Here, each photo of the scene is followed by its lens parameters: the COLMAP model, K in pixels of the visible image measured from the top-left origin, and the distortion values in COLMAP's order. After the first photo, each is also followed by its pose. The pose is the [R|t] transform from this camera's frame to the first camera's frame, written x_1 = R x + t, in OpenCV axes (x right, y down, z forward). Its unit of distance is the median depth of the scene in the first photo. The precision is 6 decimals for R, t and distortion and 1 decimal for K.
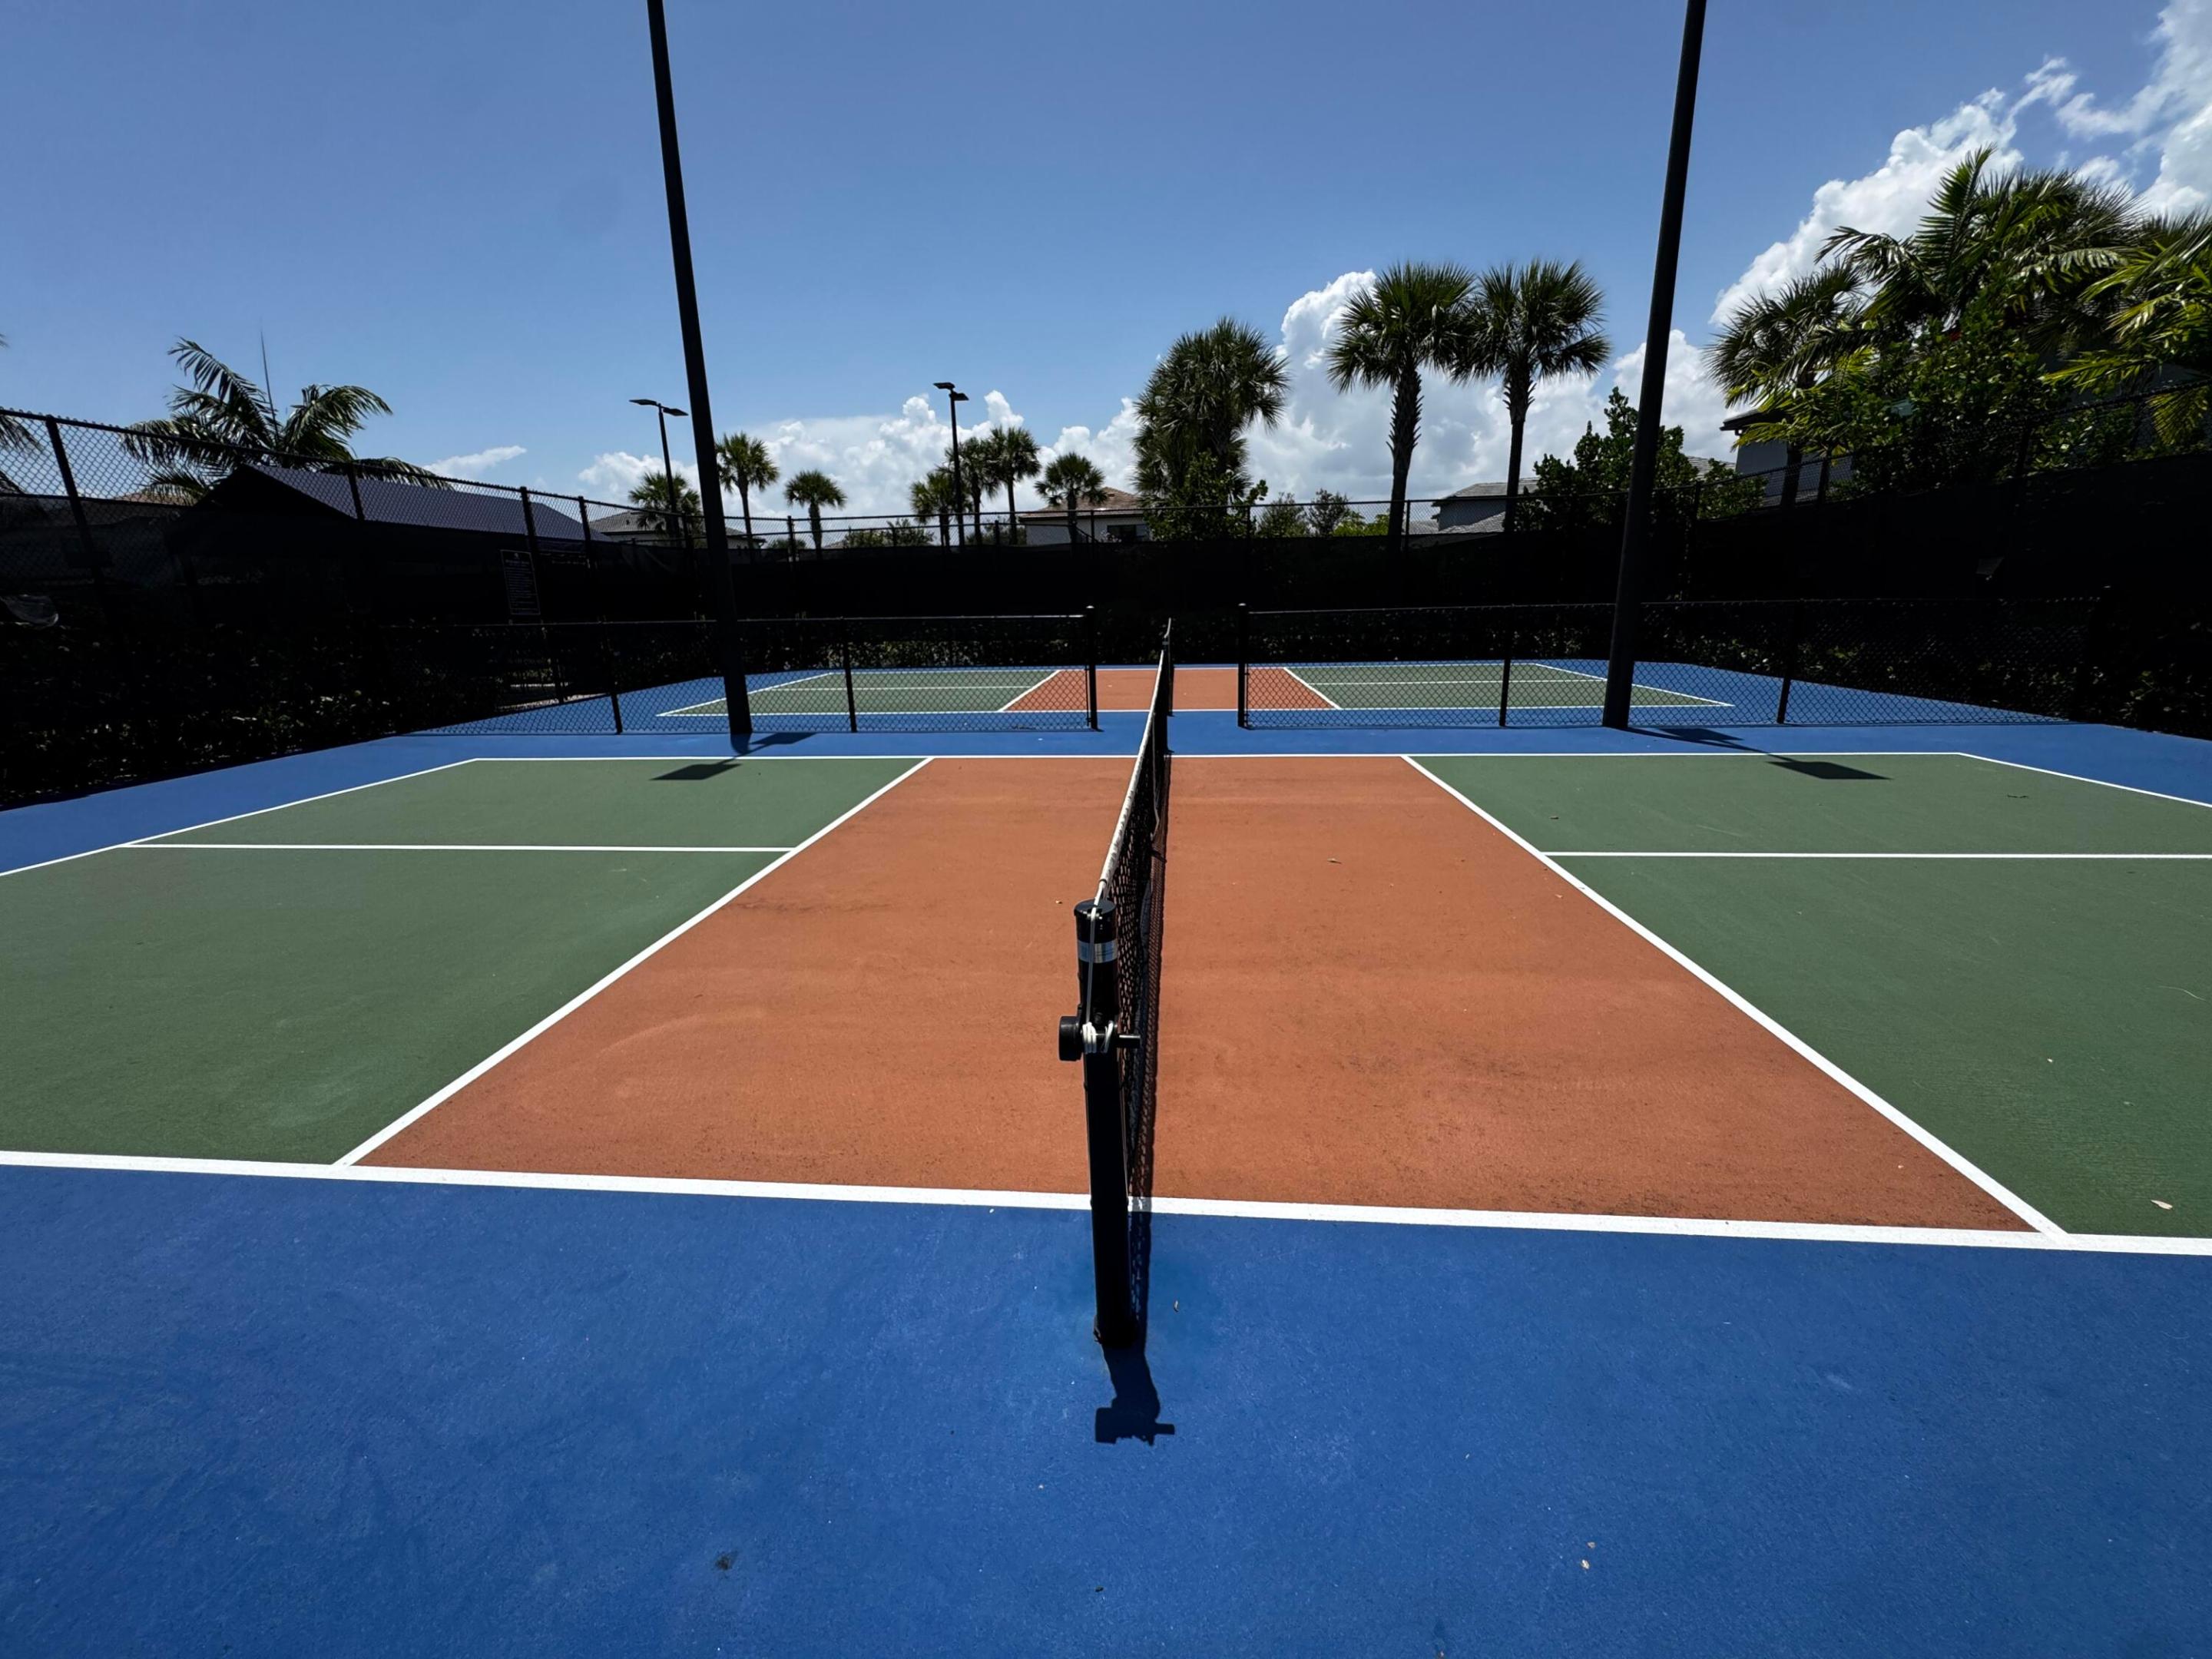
lens RADIAL K [[879.7, 0, 1106.0], [0, 879.7, 829.5], [0, 0, 1]] dist [0.001349, 0.000247]
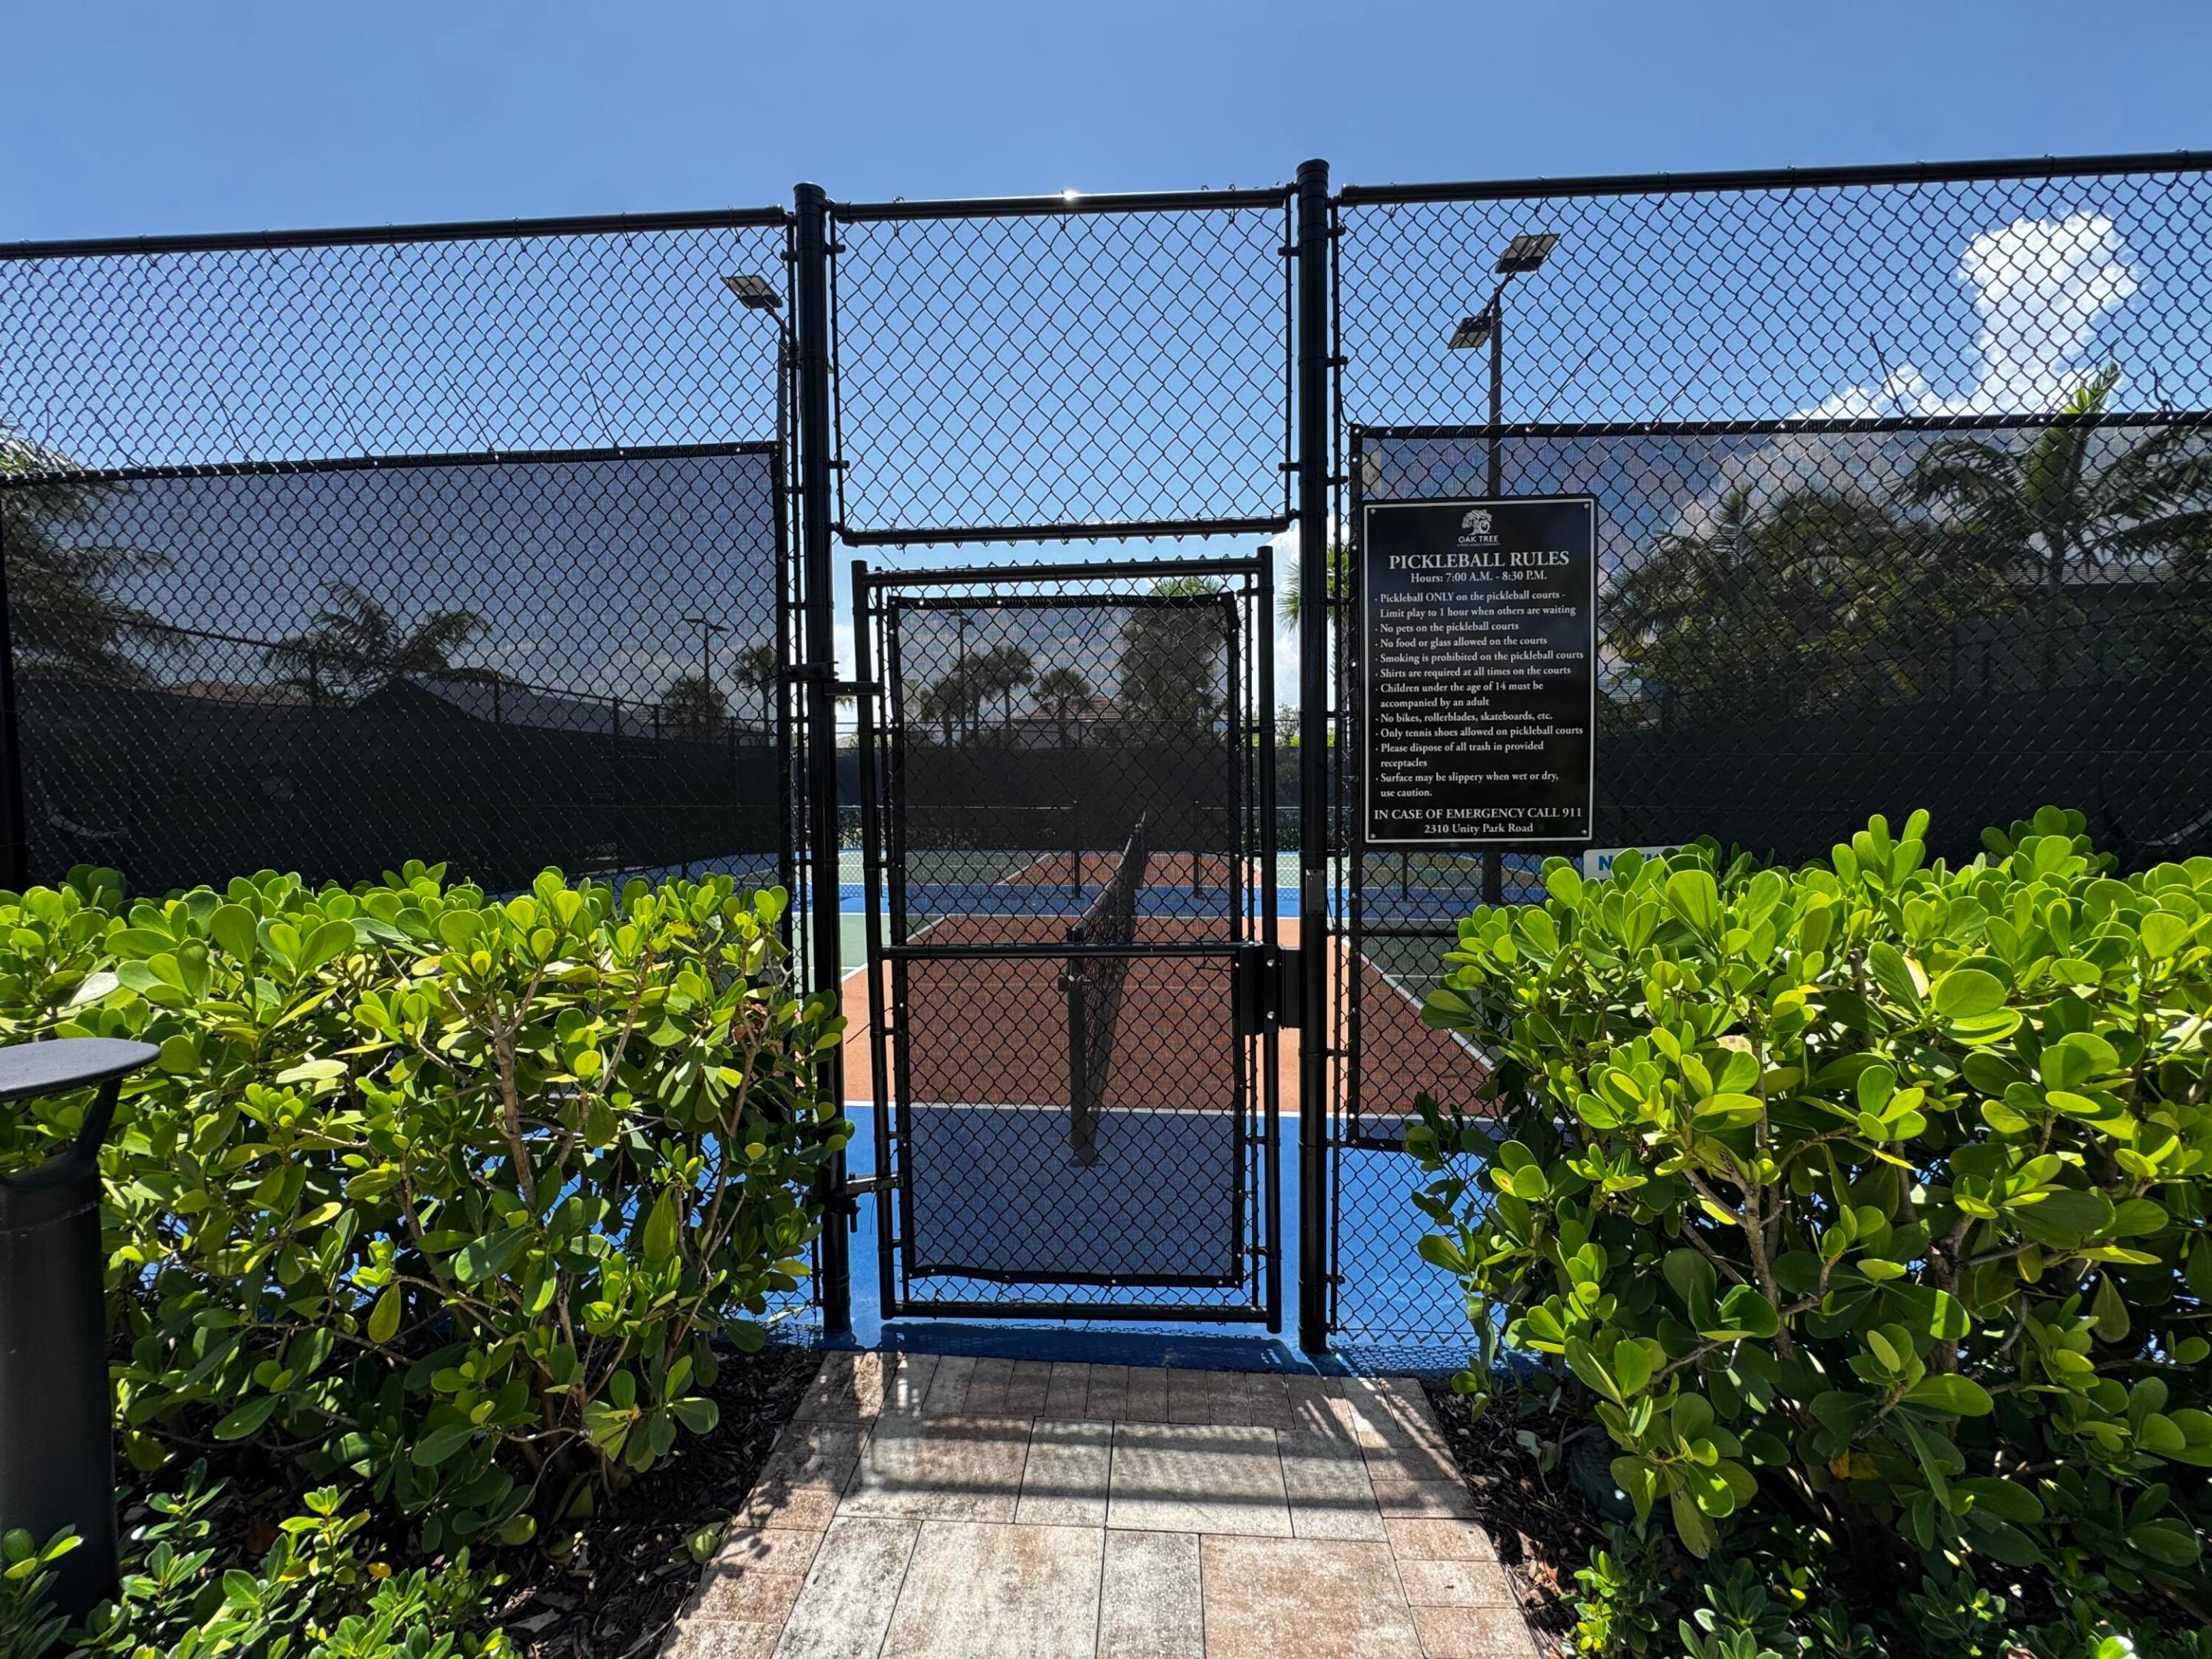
lens RADIAL K [[896.6, 0, 1106.0], [0, 896.6, 829.5], [0, 0, 1]] dist [-0.000021, -0.000004]
pose [[0.999690, 0.019057, 0.016007, 0.001957], [-0.015216, 0.976965, -0.212859, 0.022555], [-0.019695, 0.212549, 0.976952, -0.099220]]
